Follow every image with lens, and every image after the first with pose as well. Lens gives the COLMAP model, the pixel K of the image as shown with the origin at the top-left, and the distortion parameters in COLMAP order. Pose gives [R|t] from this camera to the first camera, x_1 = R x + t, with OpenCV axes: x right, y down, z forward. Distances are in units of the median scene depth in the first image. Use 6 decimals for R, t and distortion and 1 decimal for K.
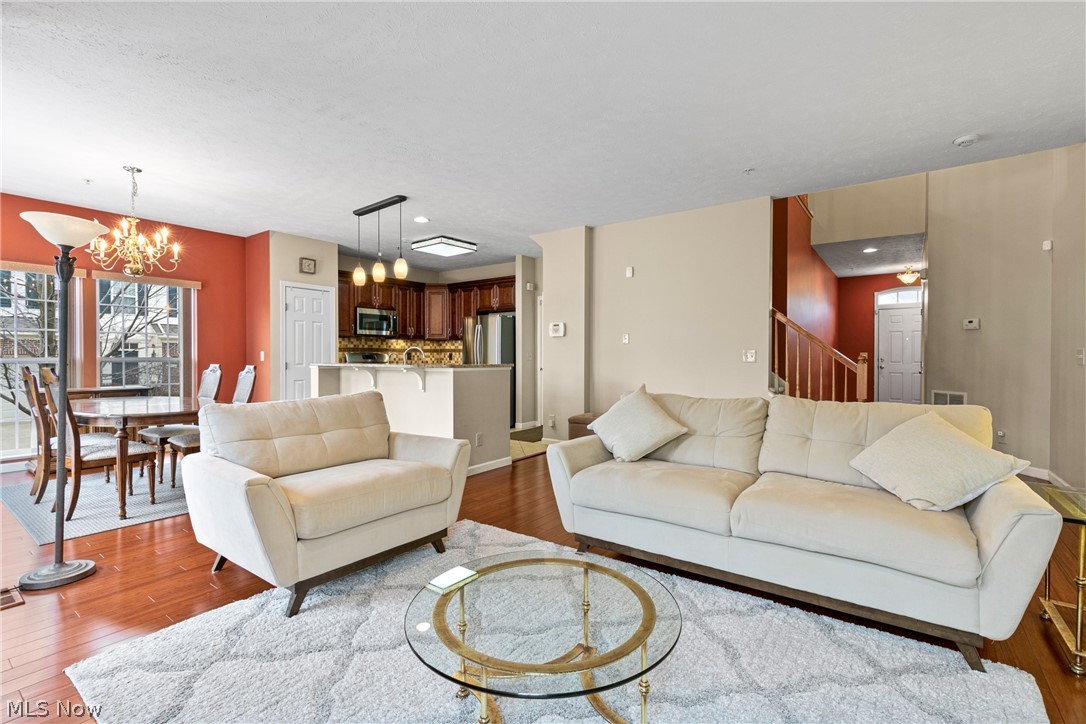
lens RADIAL K [[486.0, 0, 540.3], [0, 486.0, 364.5], [0, 0, 1]] dist [-0.002061, 0.000215]
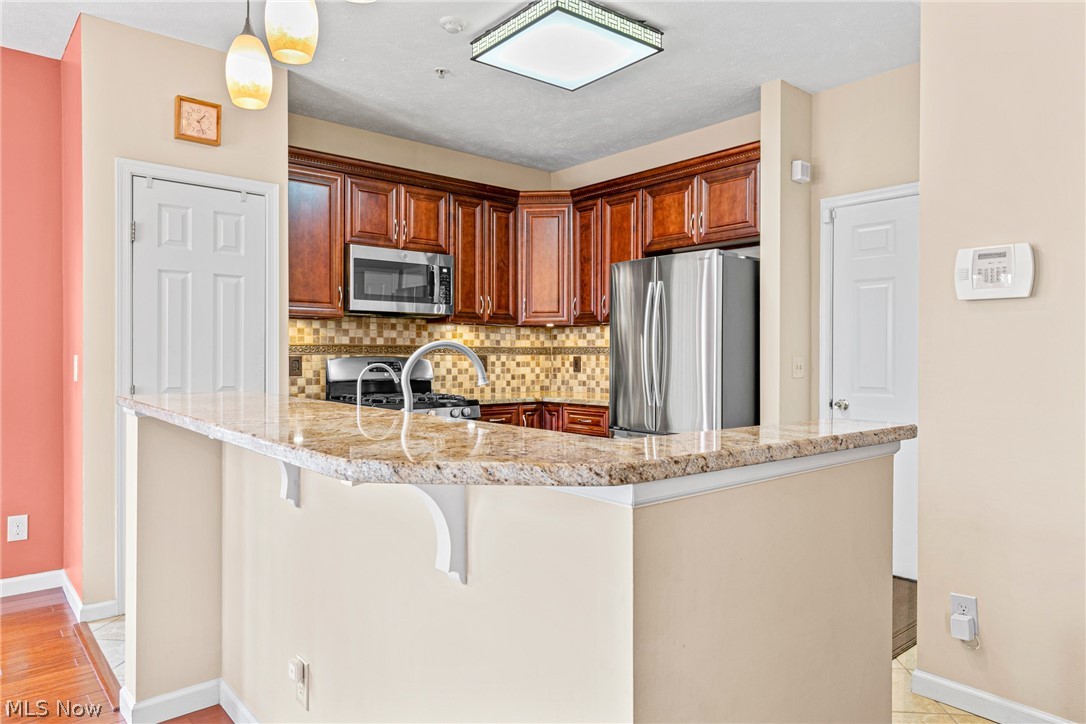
lens RADIAL K [[695.8, 0, 539.3], [0, 695.8, 358.8], [0, 0, 1]] dist [-0.001348, -0.000142]
pose [[0.974662, 0.001749, -0.223676, -0.087402], [-0.004606, 0.999914, -0.012253, -0.014930], [0.223636, 0.012973, 0.974586, 0.432074]]
